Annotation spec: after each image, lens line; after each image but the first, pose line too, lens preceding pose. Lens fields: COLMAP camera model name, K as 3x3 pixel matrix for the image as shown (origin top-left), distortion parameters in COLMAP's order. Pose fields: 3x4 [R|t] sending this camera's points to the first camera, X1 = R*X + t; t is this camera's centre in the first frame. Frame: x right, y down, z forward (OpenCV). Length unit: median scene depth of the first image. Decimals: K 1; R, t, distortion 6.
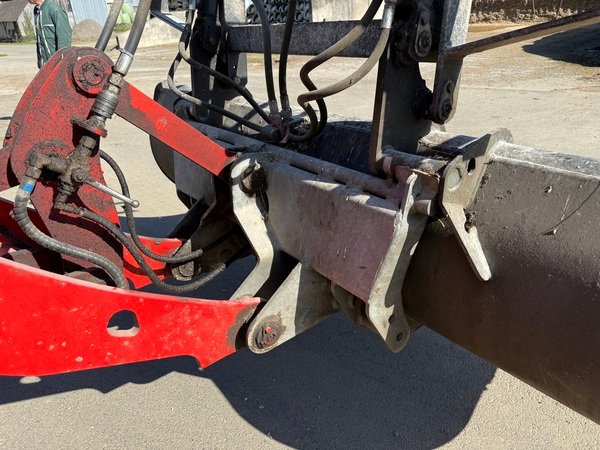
lens RADIAL K [[422.1, 0, 302.4], [0, 422.1, 224.8], [0, 0, 1]] dist [0.054878, -0.058885]
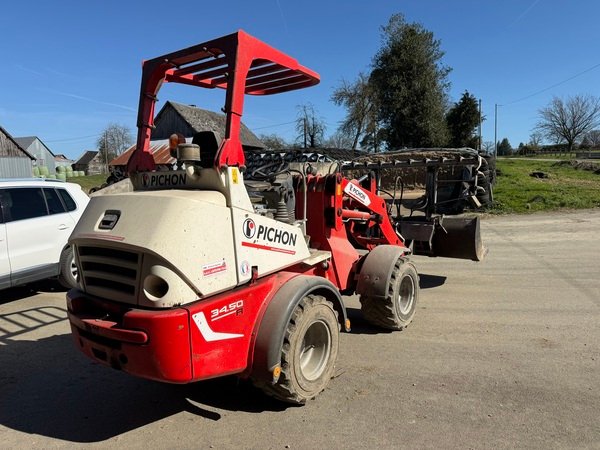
lens RADIAL K [[423.3, 0, 306.6], [0, 423.3, 226.1], [0, 0, 1]] dist [0.073039, -0.098958]
pose [[0.965477, -0.005567, 0.260427, -2.742114], [0.093931, 0.939948, -0.328138, 1.585348], [-0.242961, 0.341272, 0.908022, -3.671819]]
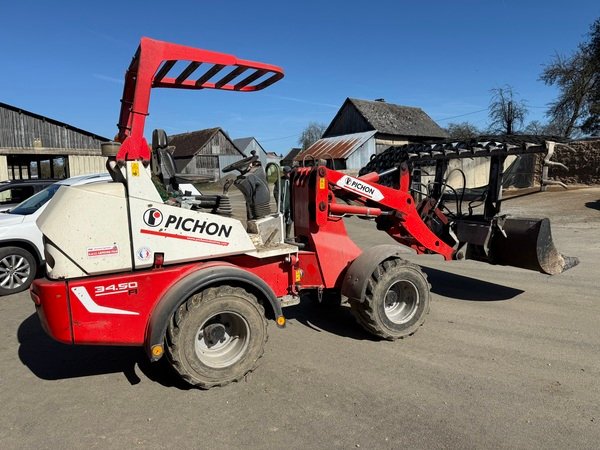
lens RADIAL K [[423.3, 0, 306.6], [0, 423.3, 226.1], [0, 0, 1]] dist [0.073039, -0.098958]
pose [[0.980980, 0.042104, -0.189488, -0.850082], [-0.100640, 0.945061, -0.311018, 1.552006], [0.165983, 0.324172, 0.931323, -3.694038]]
